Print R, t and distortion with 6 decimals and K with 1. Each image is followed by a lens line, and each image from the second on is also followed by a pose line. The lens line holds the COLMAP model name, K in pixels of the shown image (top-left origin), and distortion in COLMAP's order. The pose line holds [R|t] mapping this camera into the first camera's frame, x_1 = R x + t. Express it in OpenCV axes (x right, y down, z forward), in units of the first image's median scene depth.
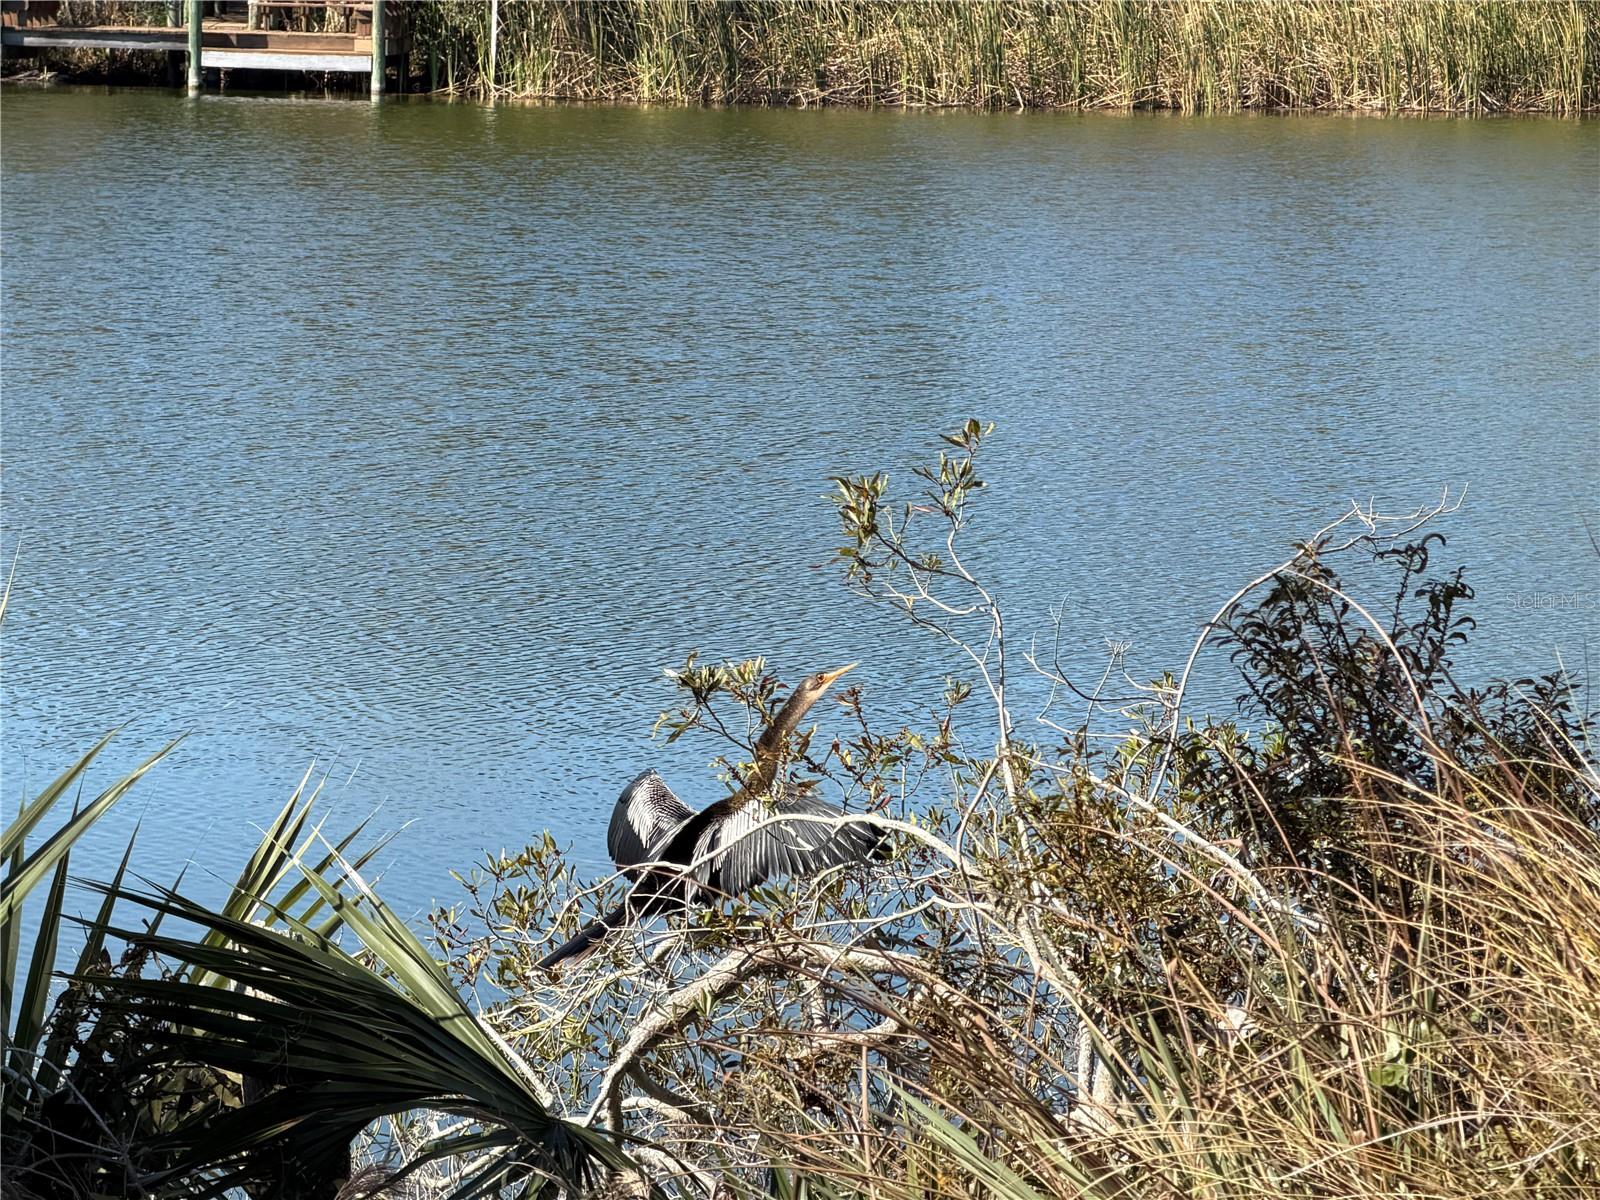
lens RADIAL K [[6758.5, 0, 800.3], [0, 6758.5, 602.0], [0, 0, 1]] dist [-1.596562, 0.000000]
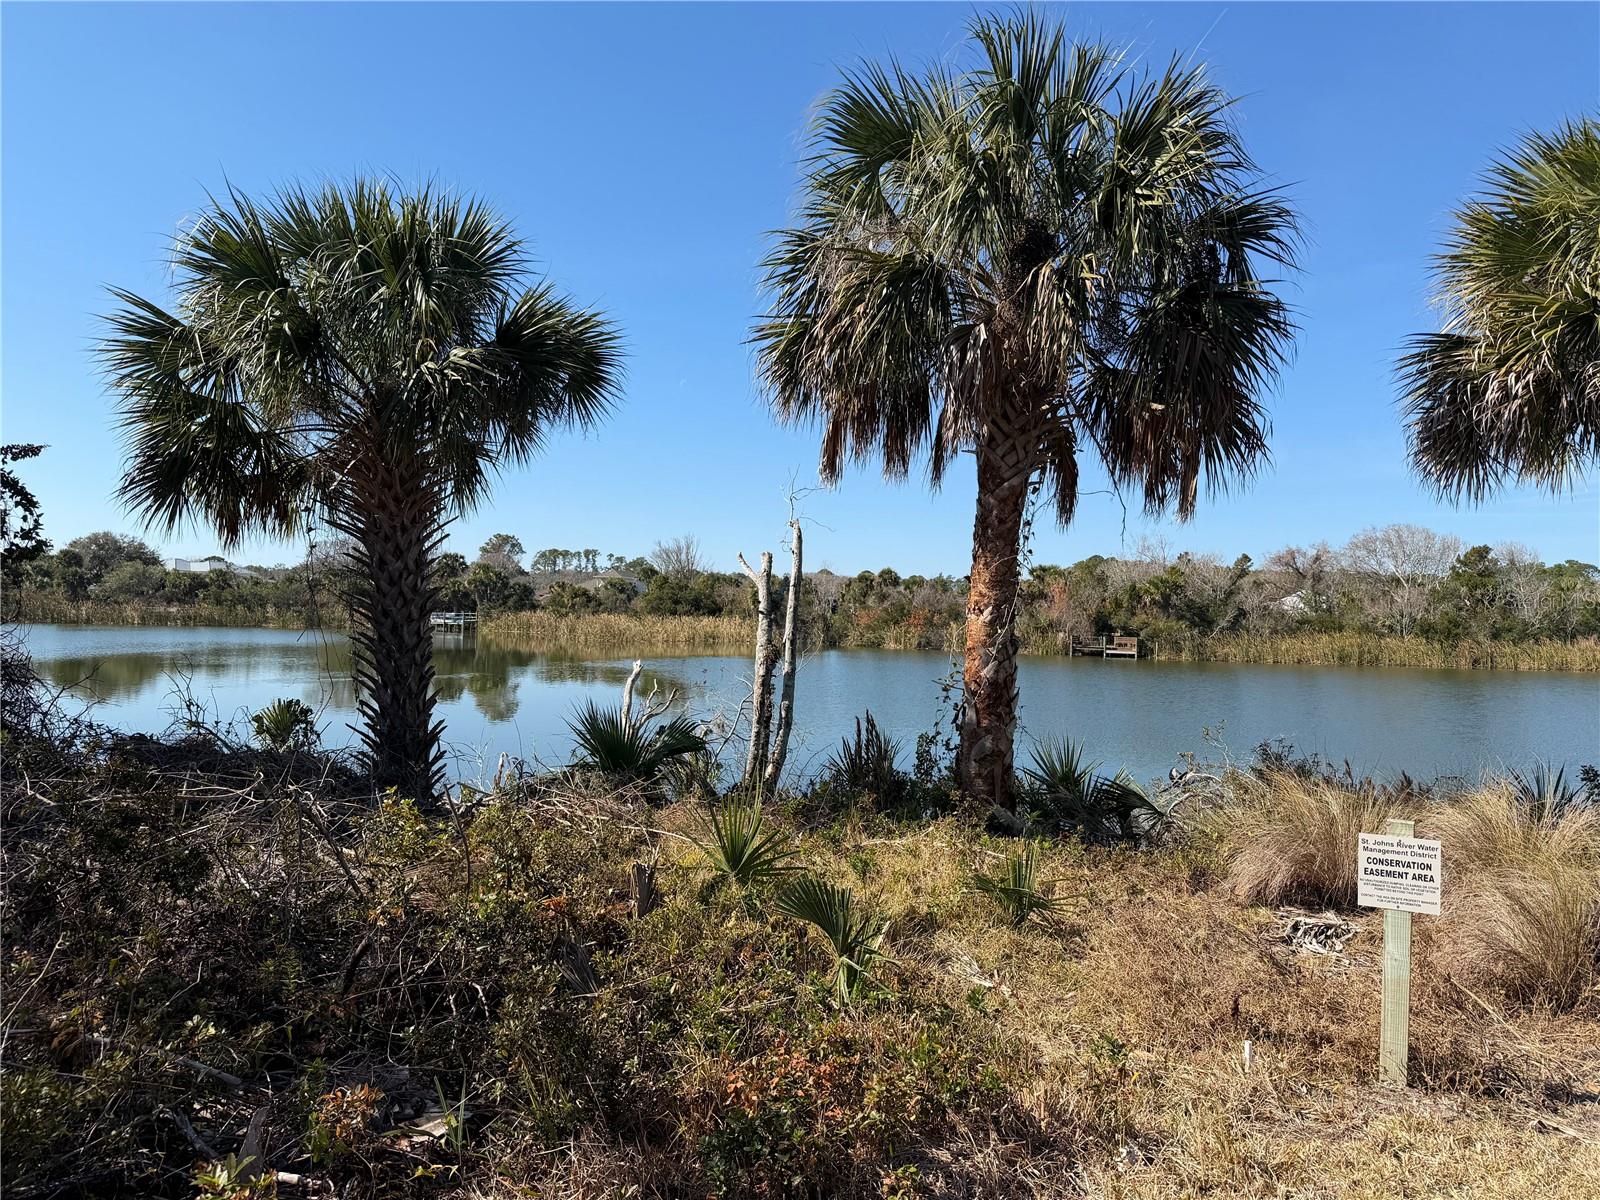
lens RADIAL K [[1125.9, 0, 795.3], [0, 1125.9, 592.5], [0, 0, 1]] dist [0.007896, -0.001407]
pose [[0.936618, 0.001834, -0.350348, 0.017997], [-0.045987, 0.991978, -0.117747, 0.000763], [0.347322, 0.126395, 0.929189, -0.268216]]
